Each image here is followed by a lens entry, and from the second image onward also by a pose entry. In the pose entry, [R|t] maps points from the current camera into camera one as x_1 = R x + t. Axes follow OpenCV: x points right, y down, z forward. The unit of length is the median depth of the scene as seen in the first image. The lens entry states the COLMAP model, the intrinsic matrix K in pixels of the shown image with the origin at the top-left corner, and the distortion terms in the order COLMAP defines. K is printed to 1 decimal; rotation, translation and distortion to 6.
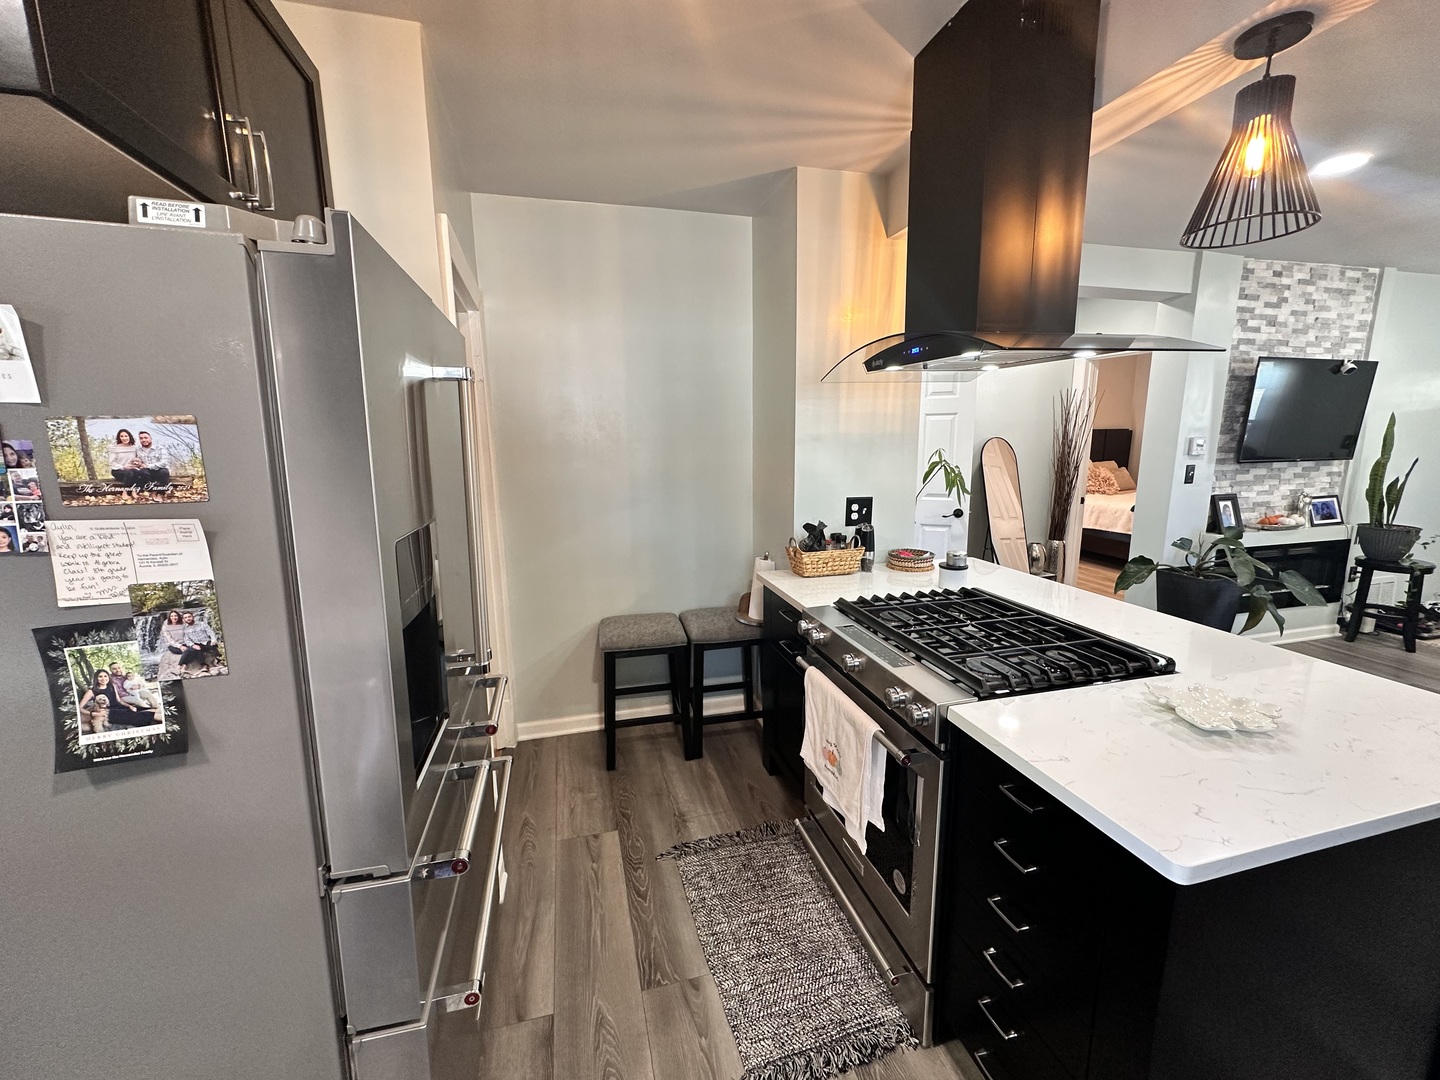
lens RADIAL K [[583.2, 0, 717.1], [0, 583.2, 540.0], [0, 0, 1]] dist [-0.003376, 0.000893]
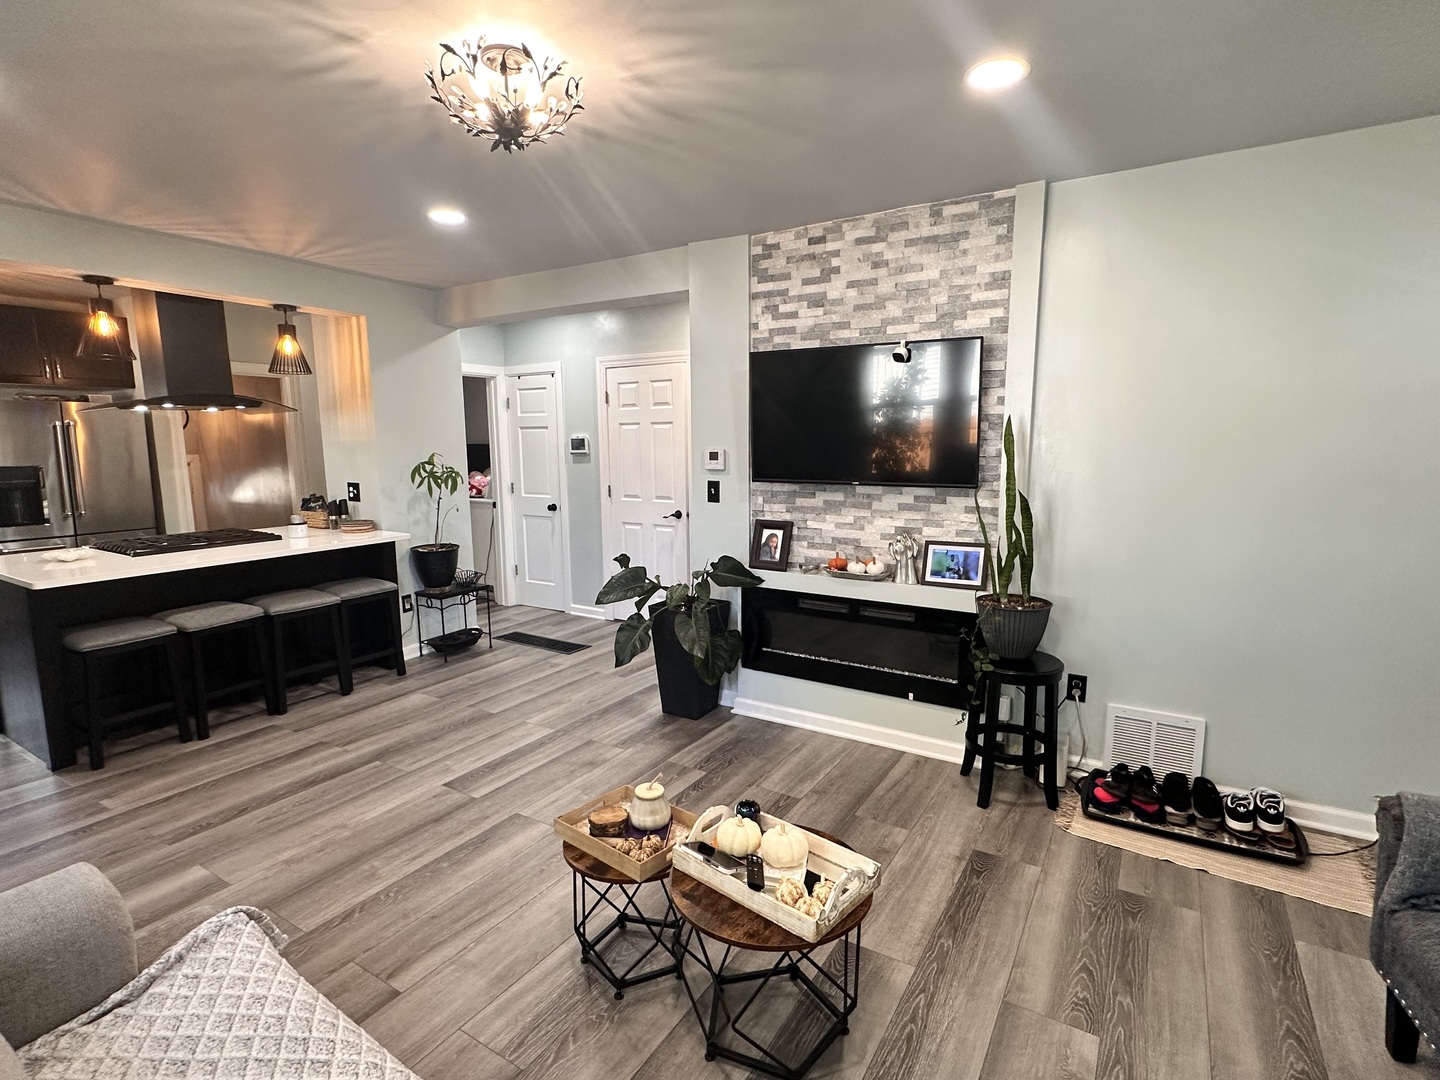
lens RADIAL K [[717.4, 0, 715.7], [0, 717.4, 541.8], [0, 0, 1]] dist [0.001059, -0.002303]
pose [[0.683990, 0.113960, -0.720535, 1.521974], [-0.132107, 0.990741, 0.031290, -0.069648], [0.717430, 0.073786, 0.692712, 0.259429]]
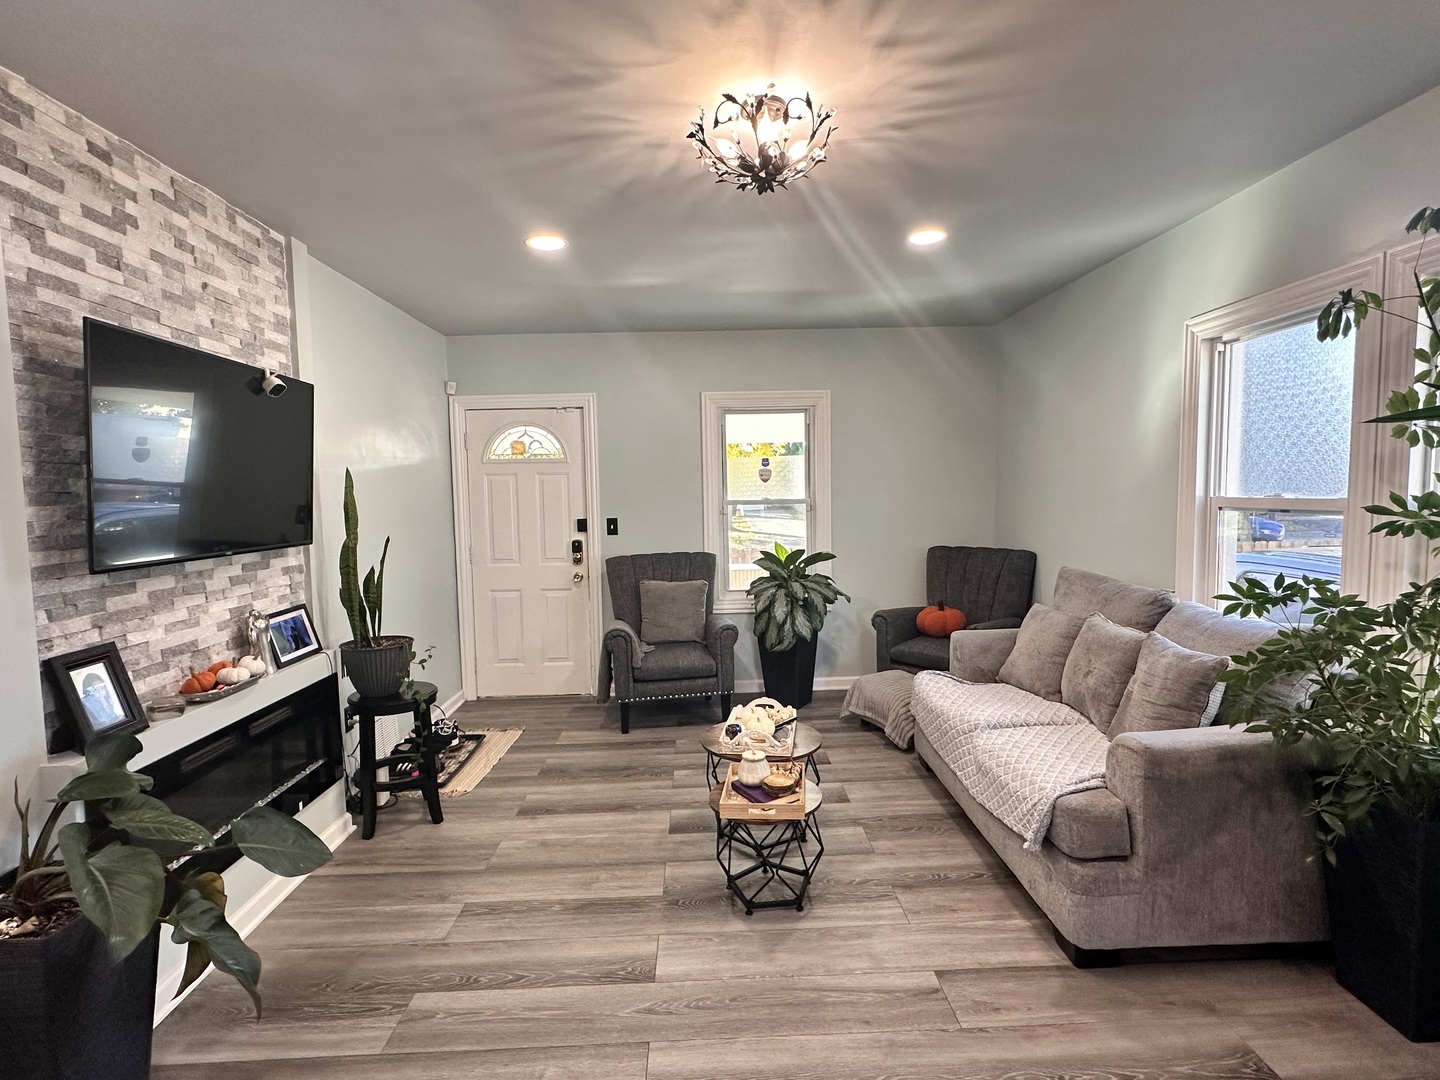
lens RADIAL K [[717.4, 0, 725.1], [0, 717.4, 541.7], [0, 0, 1]] dist [0.001059, -0.002303]
pose [[0.222815, -0.060503, 0.972981, 0.487646], [0.190578, 0.981518, 0.017391, -0.075584], [-0.956051, 0.181554, 0.230228, 0.440554]]
